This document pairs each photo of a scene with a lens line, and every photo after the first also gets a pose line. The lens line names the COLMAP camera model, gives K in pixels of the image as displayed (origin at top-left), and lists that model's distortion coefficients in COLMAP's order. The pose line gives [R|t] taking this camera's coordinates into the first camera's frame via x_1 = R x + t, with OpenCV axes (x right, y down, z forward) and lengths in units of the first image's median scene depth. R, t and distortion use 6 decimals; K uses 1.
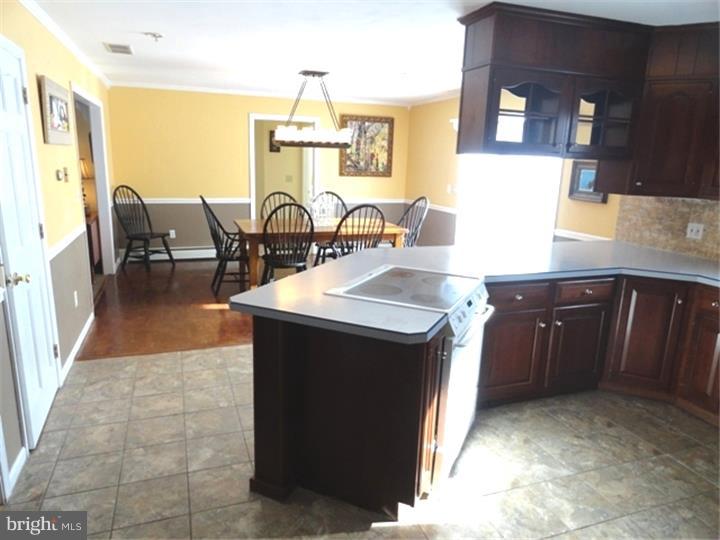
lens RADIAL K [[495.7, 0, 358.3], [0, 495.7, 268.4], [0, 0, 1]] dist [0.000567, 0.006004]
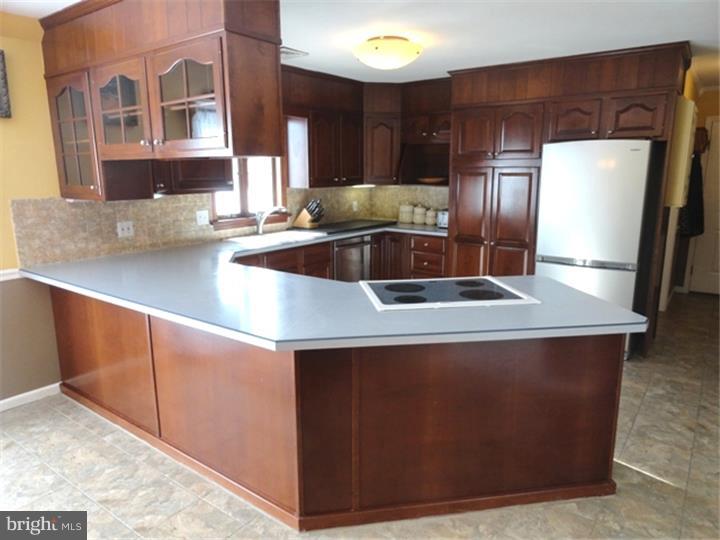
lens RADIAL K [[495.7, 0, 357.6], [0, 495.7, 267.5], [0, 0, 1]] dist [0.000567, 0.006004]
pose [[-0.543495, -0.195825, 0.816251, -0.487600], [0.170503, 0.926382, 0.335775, -0.302192], [-0.821914, 0.321665, -0.470095, 1.281490]]
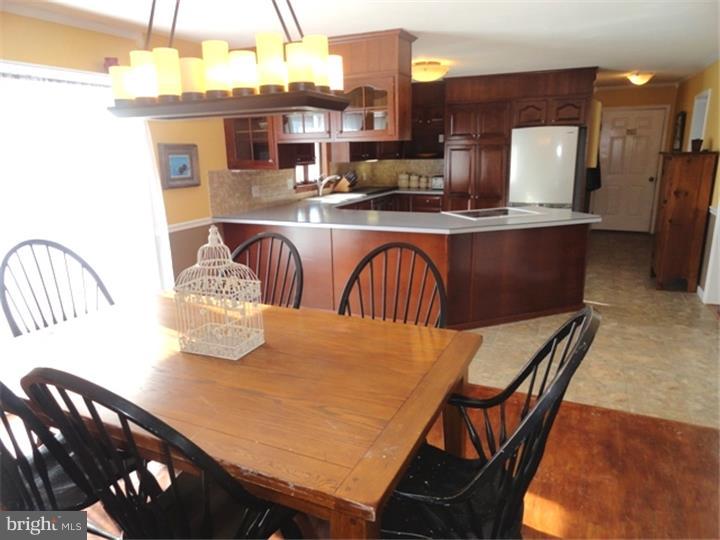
lens RADIAL K [[495.7, 0, 355.1], [0, 495.7, 268.6], [0, 0, 1]] dist [0.000567, 0.006004]
pose [[-0.701040, -0.187807, 0.687947, -0.666450], [0.153007, 0.902618, 0.402330, -0.476778], [-0.696514, 0.387310, -0.604036, 2.039060]]
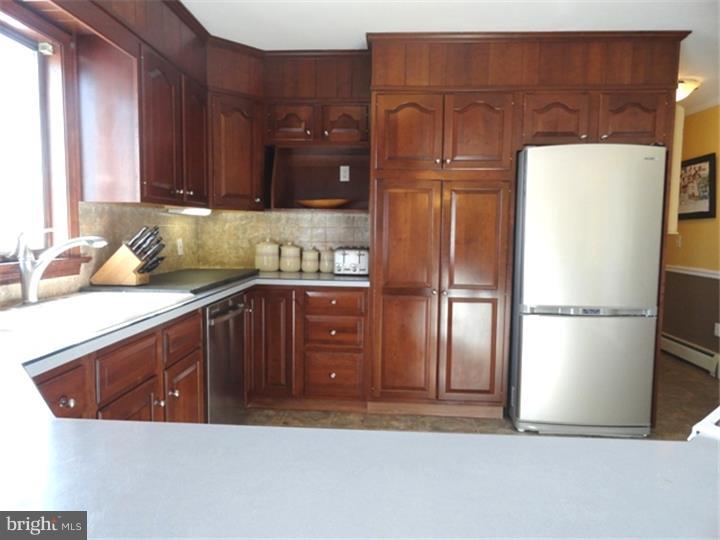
lens RADIAL K [[495.7, 0, 353.2], [0, 495.7, 269.3], [0, 0, 1]] dist [0.000567, 0.006004]
pose [[-0.913571, -0.080028, 0.398728, 0.288664], [0.045395, 0.954252, 0.295536, -0.151085], [-0.404138, 0.288093, -0.868144, 1.152550]]
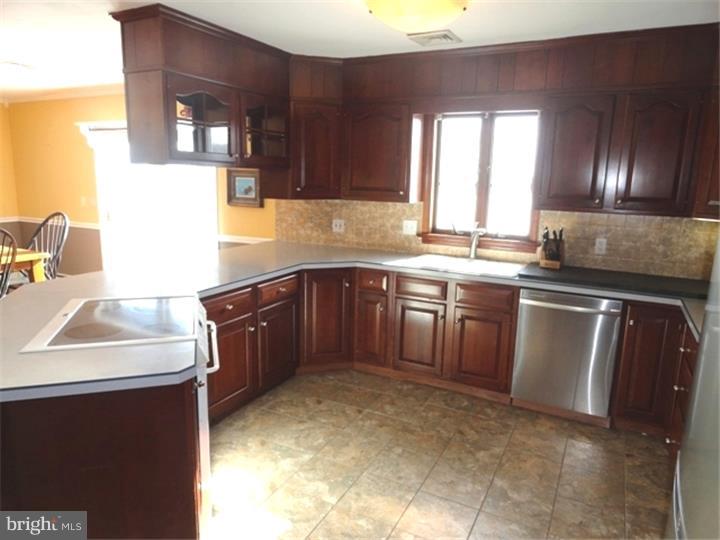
lens RADIAL K [[495.7, 0, 358.0], [0, 495.7, 268.2], [0, 0, 1]] dist [0.000567, 0.006004]
pose [[0.736508, -0.143866, 0.660952, -0.125809], [0.151672, 0.987364, 0.045904, -0.023889], [-0.659205, 0.066440, 0.749023, 0.068628]]
